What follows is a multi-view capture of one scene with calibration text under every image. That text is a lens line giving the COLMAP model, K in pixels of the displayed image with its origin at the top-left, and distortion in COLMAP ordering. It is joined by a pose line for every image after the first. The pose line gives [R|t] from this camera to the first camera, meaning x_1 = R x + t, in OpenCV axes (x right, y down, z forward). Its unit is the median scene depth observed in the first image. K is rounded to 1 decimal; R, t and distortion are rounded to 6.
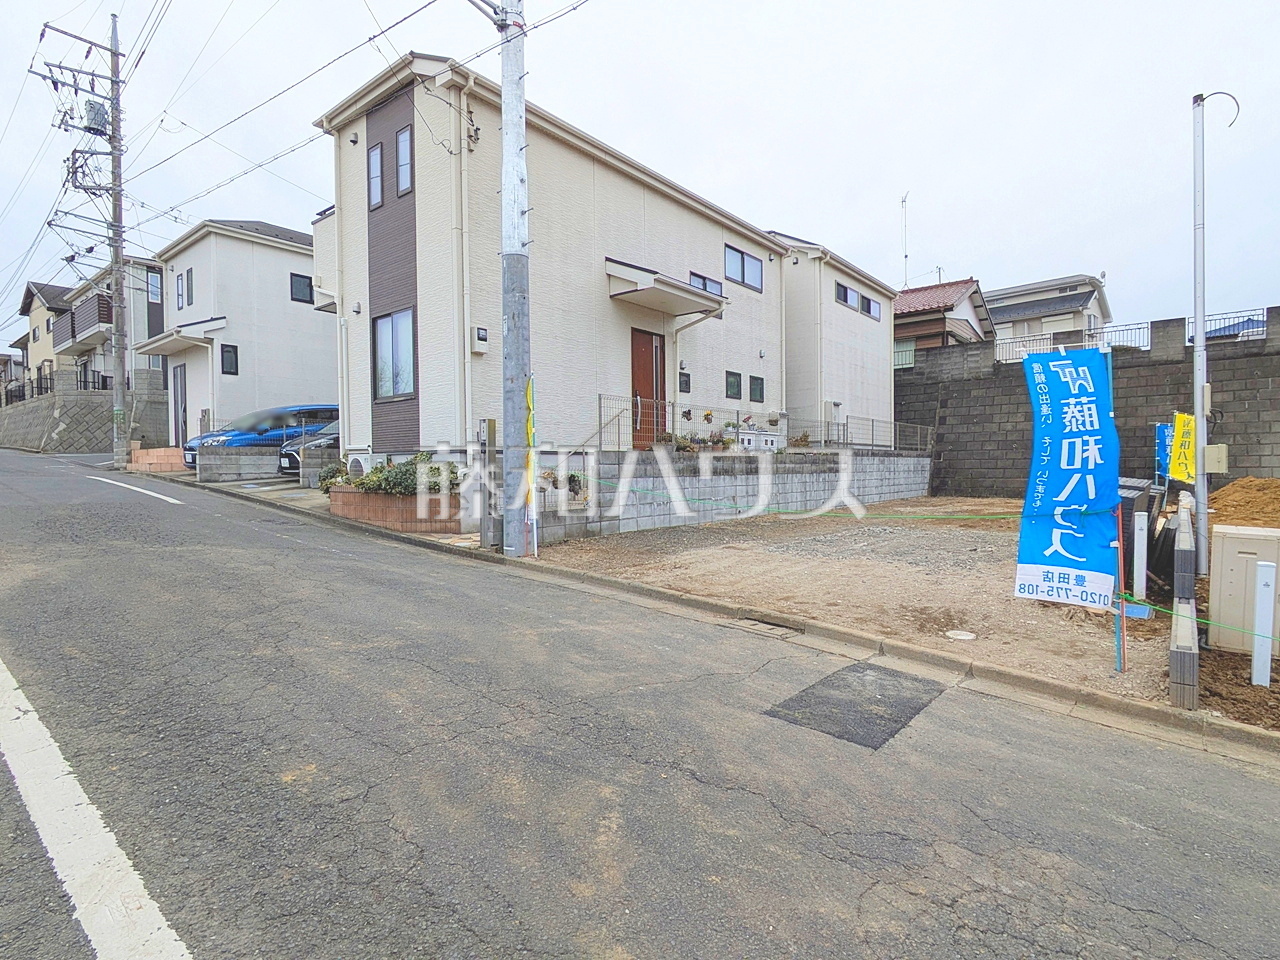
lens RADIAL K [[666.6, 0, 638.8], [0, 666.6, 477.5], [0, 0, 1]] dist [-0.000596, -0.001634]
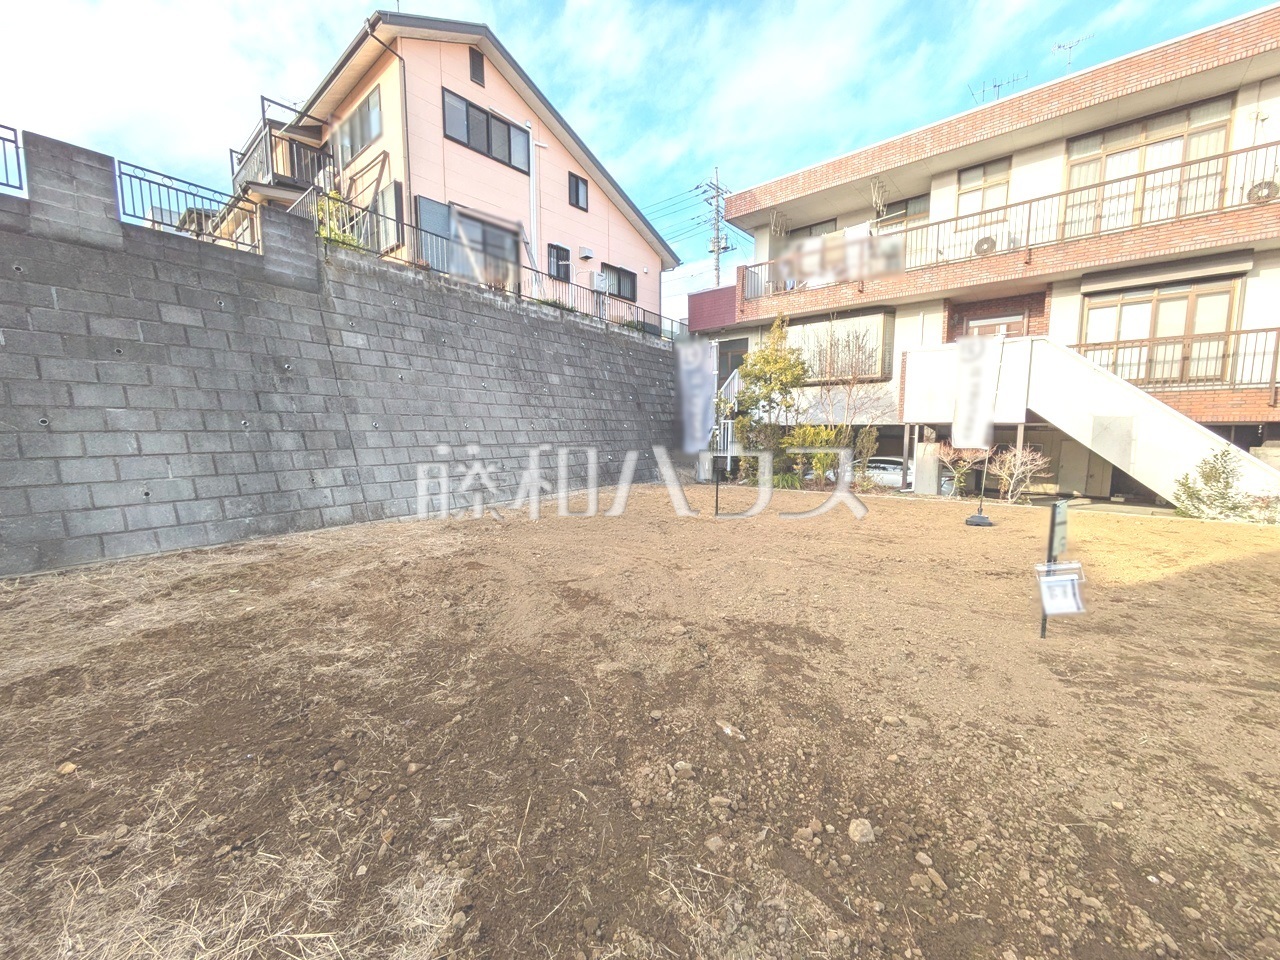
lens RADIAL K [[504.5, 0, 641.0], [0, 504.5, 481.3], [0, 0, 1]] dist [-0.002938, 0.001834]
pose [[-0.091636, -0.091316, 0.991597, 0.687406], [0.013997, 0.995570, 0.092975, -0.053059], [-0.995694, 0.022400, -0.089952, 0.782309]]
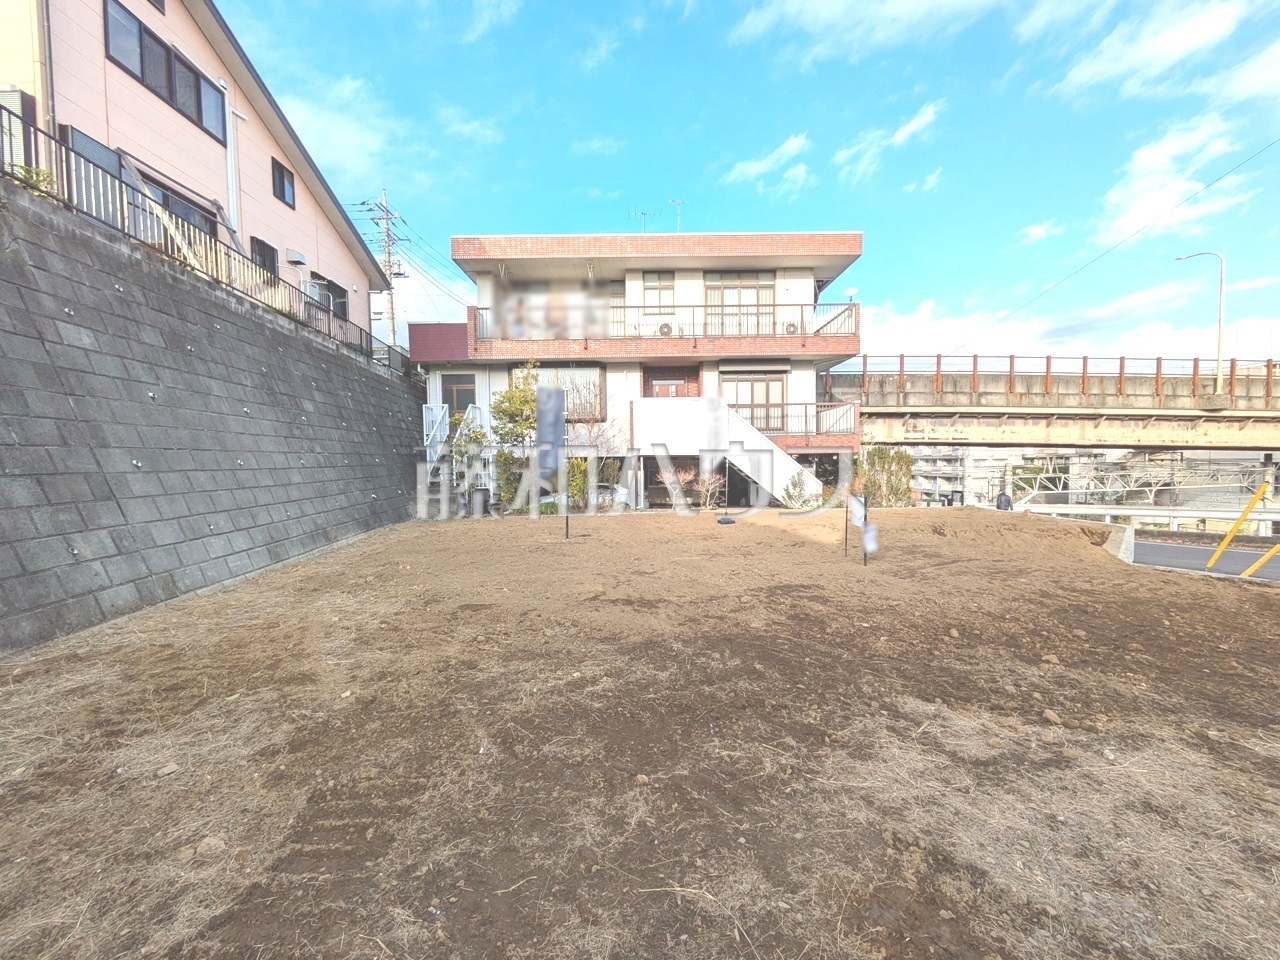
lens RADIAL K [[504.5, 0, 641.5], [0, 504.5, 481.8], [0, 0, 1]] dist [-0.002938, 0.001834]
pose [[-0.727224, -0.010256, 0.686324, 0.735918], [0.030560, 0.998413, 0.047302, -0.060863], [-0.685720, 0.055373, -0.725756, 1.070727]]
